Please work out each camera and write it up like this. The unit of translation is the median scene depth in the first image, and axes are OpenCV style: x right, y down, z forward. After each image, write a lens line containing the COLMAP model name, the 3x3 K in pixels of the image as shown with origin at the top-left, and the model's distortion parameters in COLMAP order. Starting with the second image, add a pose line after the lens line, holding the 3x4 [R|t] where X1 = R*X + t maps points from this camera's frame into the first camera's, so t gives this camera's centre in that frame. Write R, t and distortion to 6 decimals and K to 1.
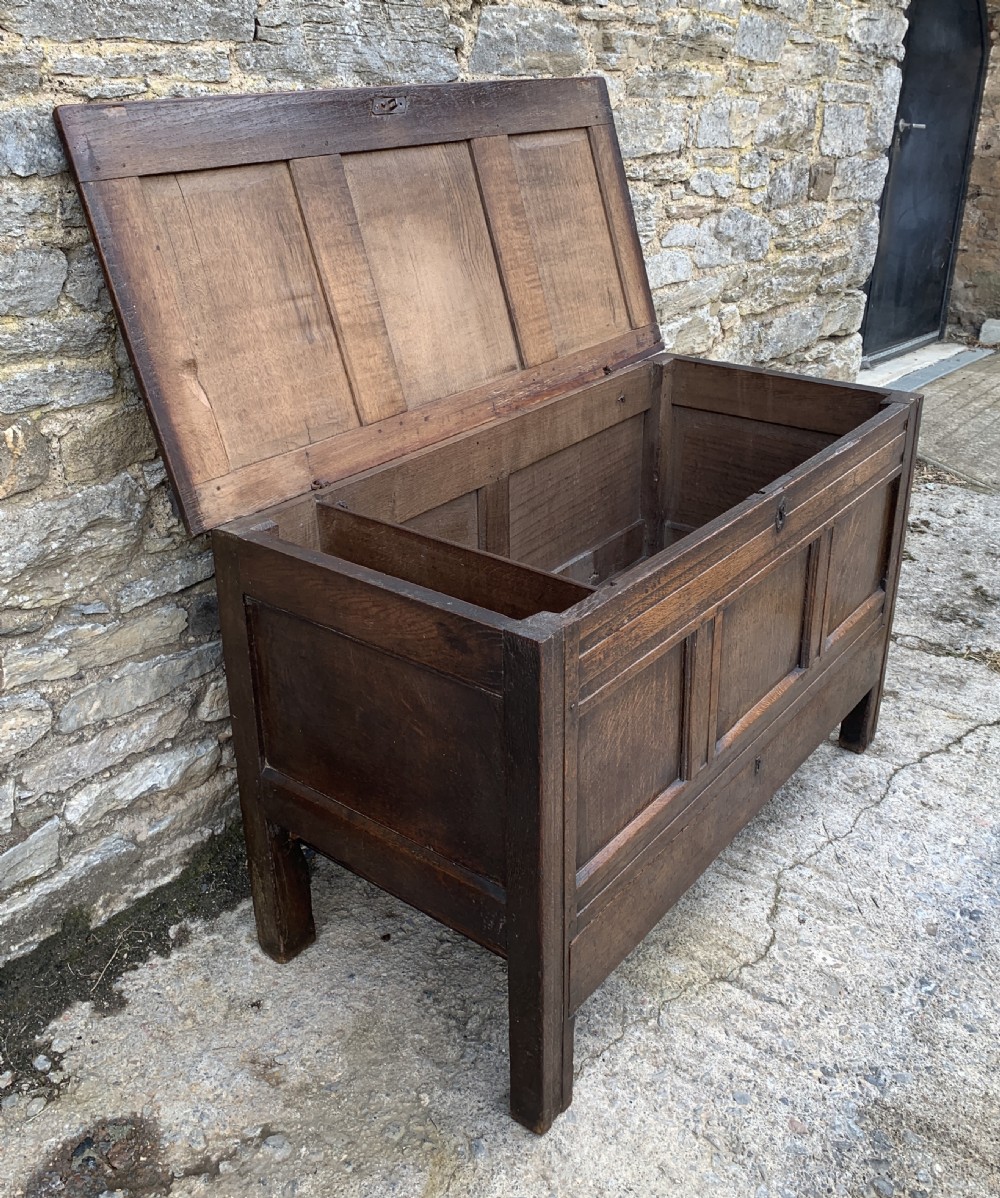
lens RADIAL K [[1170.6, 0, 486.2], [0, 1170.6, 533.7], [0, 0, 1]] dist [0.015940, 0.000000]
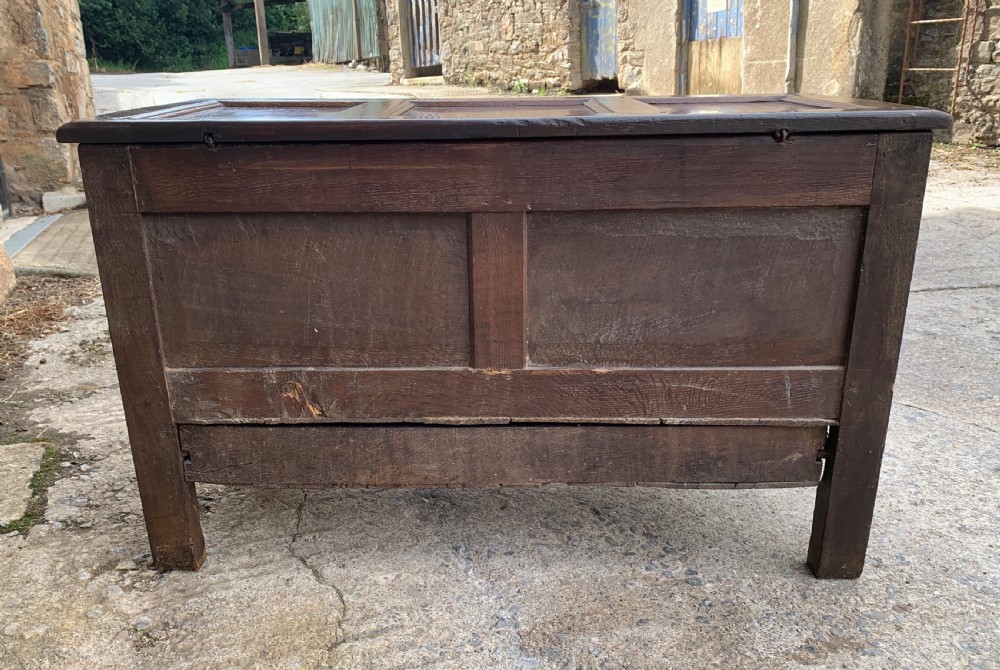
lens RADIAL K [[849.7, 0, 476.2], [0, 849.7, 344.0], [0, 0, 1]] dist [0.023144, -0.013845]
pose [[0.555853, -0.281418, 0.782196, -0.212729], [0.341570, 0.935171, 0.093725, 0.114825], [-0.757864, 0.215078, 0.615942, 0.404624]]
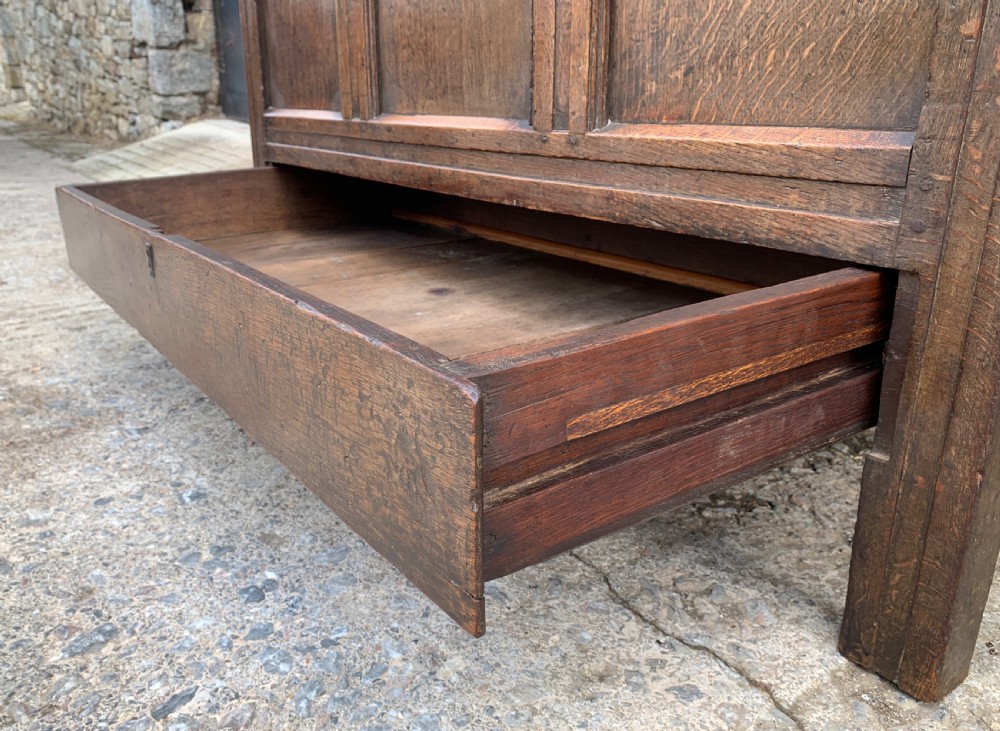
lens RADIAL K [[817.8, 0, 475.4], [0, 817.8, 358.1], [0, 0, 1]] dist [0.031323, -0.035064]
pose [[-0.300267, 0.316289, -0.899890, 0.703246], [-0.354301, 0.838945, 0.413088, 0.056933], [0.885613, 0.442868, -0.139846, 1.131114]]
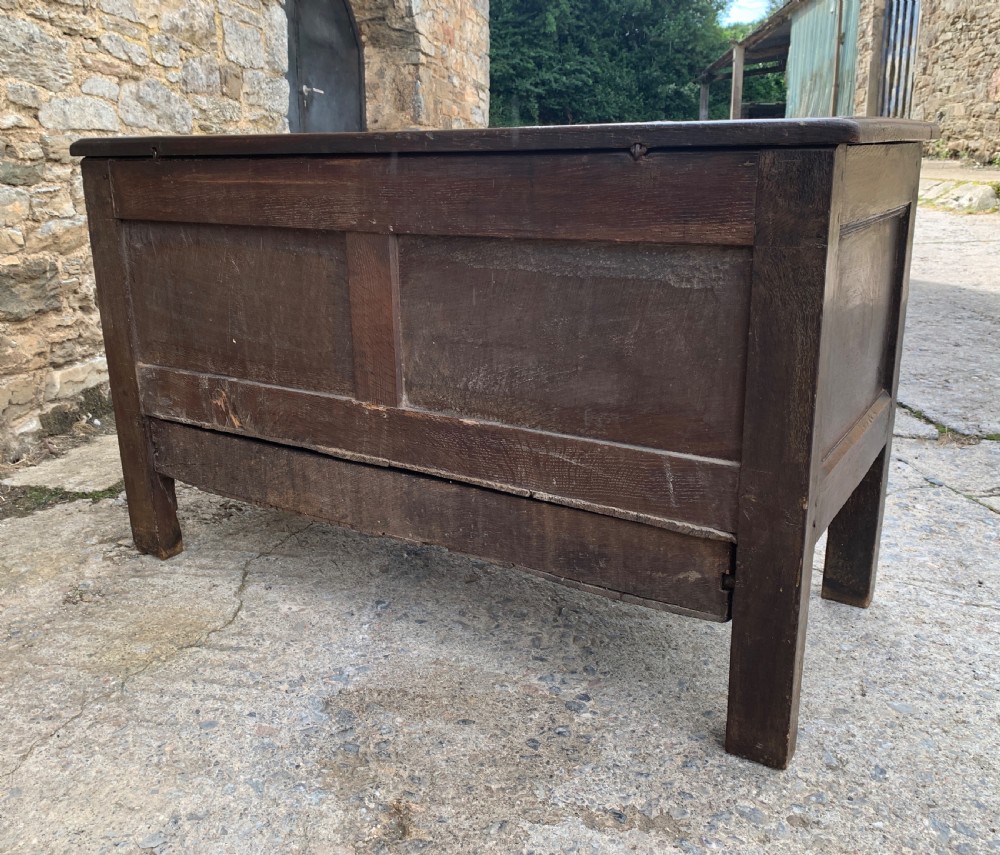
lens RADIAL K [[943.6, 0, 444.0], [0, 943.6, 391.3], [0, 0, 1]] dist [0.015590, 0.000000]
pose [[0.909245, -0.127996, 0.396094, 0.102883], [0.183762, 0.977234, -0.106043, 0.283104], [-0.373504, 0.169206, 0.912066, 0.145649]]
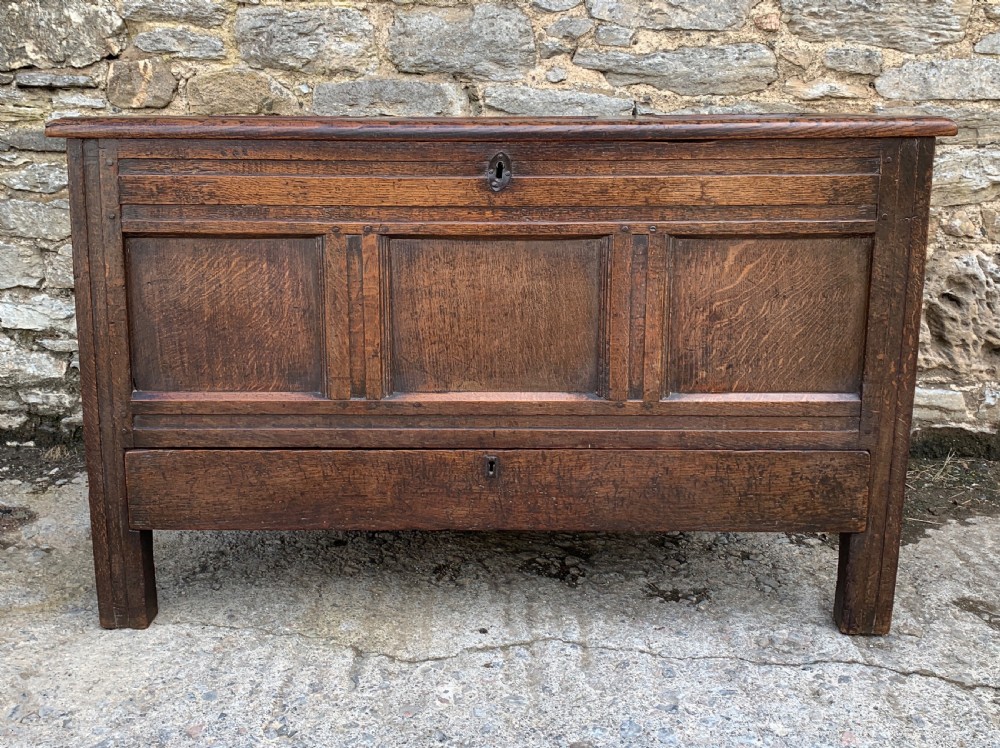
lens RADIAL K [[1048.8, 0, 486.0], [0, 1048.8, 321.1], [0, 0, 1]] dist [0.029062, 0.000000]
pose [[0.595898, 0.168212, -0.785246, 0.854108], [-0.316736, 0.947779, -0.037332, 0.122423], [0.737959, 0.270962, 0.618058, 0.464048]]
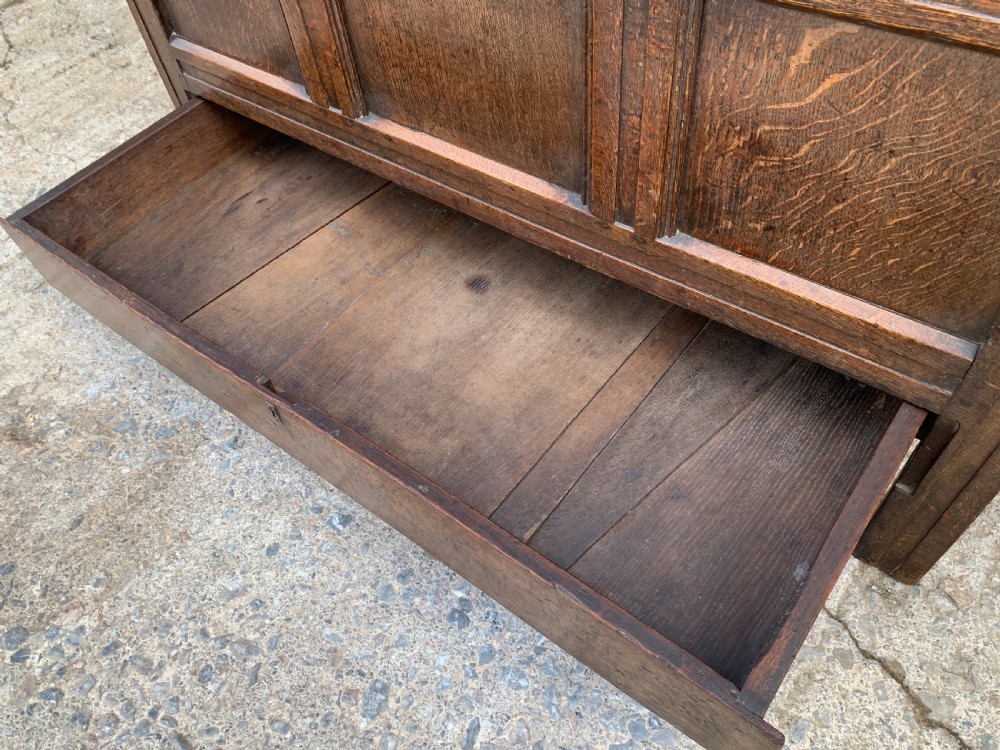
lens RADIAL K [[763.7, 0, 502.7], [0, 763.7, 376.8], [0, 0, 1]] dist [0.026237, -0.020761]
pose [[0.014452, 0.790263, -0.612597, 0.606481], [-0.304472, 0.587045, 0.750117, -0.120268], [0.952412, 0.175678, 0.249097, 0.917312]]
